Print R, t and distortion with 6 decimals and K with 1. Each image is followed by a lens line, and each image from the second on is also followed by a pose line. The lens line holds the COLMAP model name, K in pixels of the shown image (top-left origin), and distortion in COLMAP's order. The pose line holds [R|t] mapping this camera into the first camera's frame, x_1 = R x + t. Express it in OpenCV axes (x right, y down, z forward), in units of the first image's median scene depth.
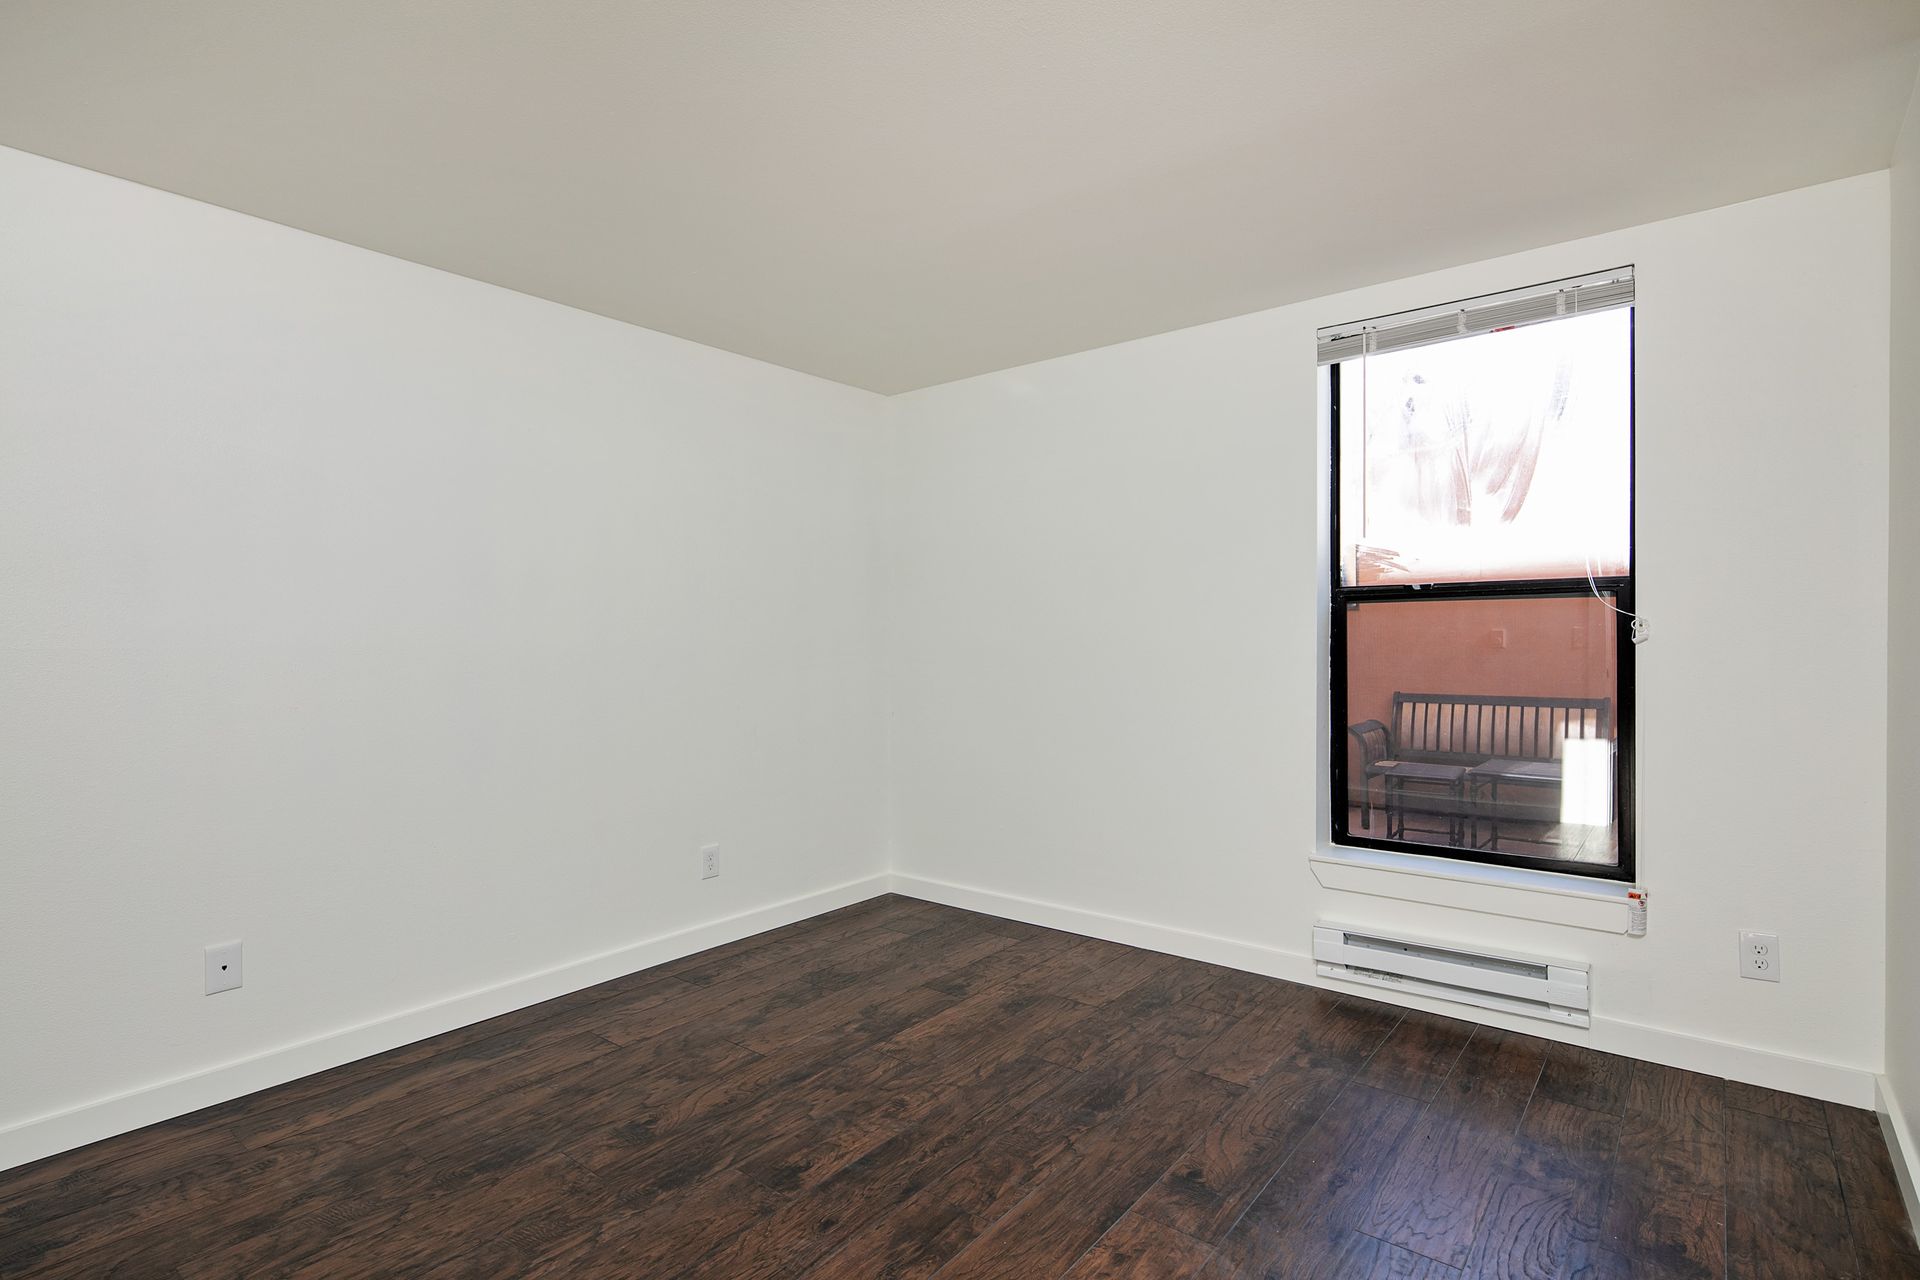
lens RADIAL K [[942.9, 0, 962.0], [0, 942.9, 638.1], [0, 0, 1]] dist [-0.002306, -0.001367]
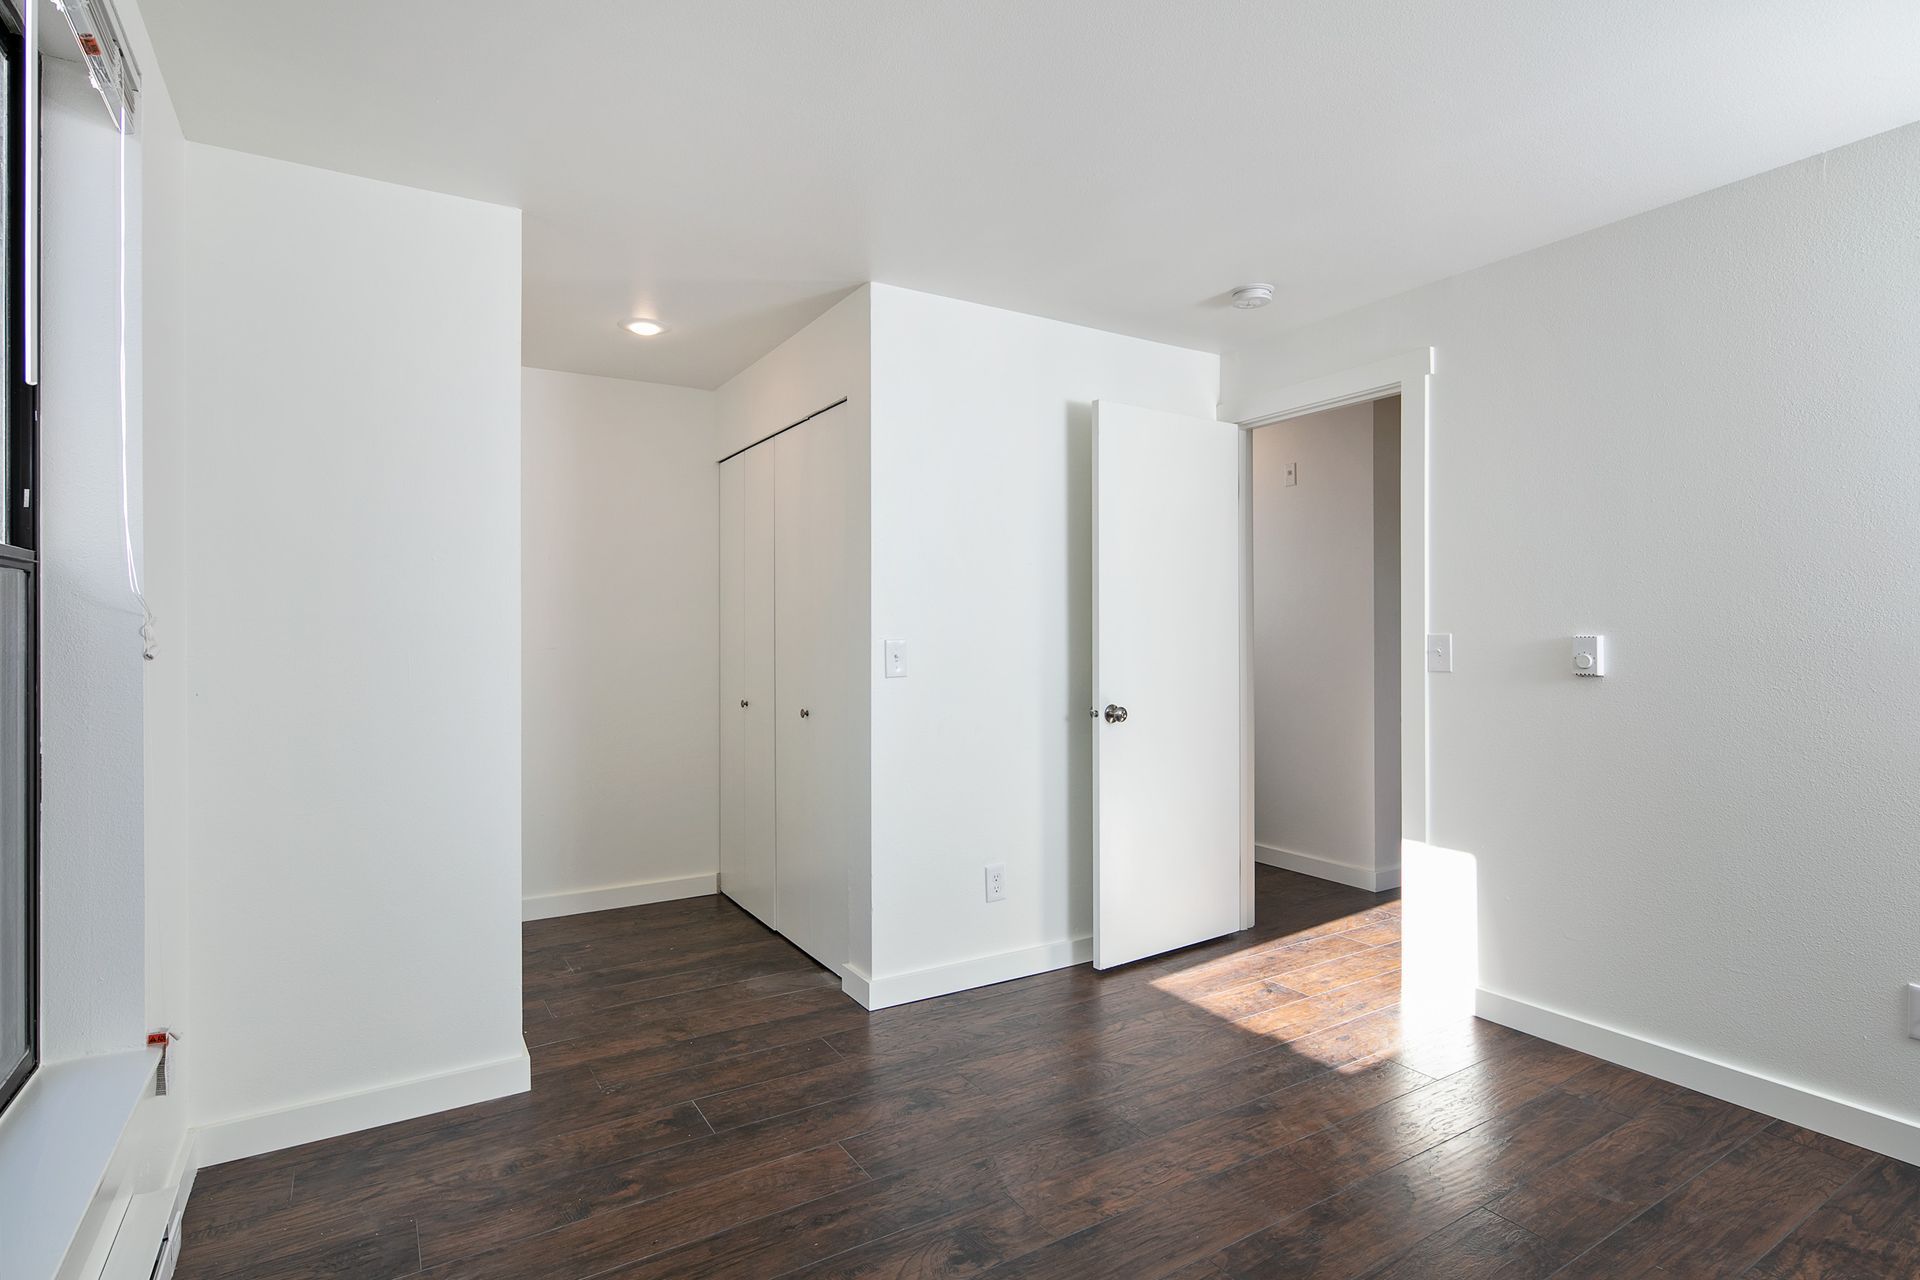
lens RADIAL K [[942.9, 0, 962.4], [0, 942.9, 642.1], [0, 0, 1]] dist [-0.002306, -0.001367]
pose [[-0.940784, 0.013308, 0.338746, -0.066044], [0.015772, 0.999865, 0.004523, -0.008783], [-0.338641, 0.009598, -0.940867, 1.957467]]
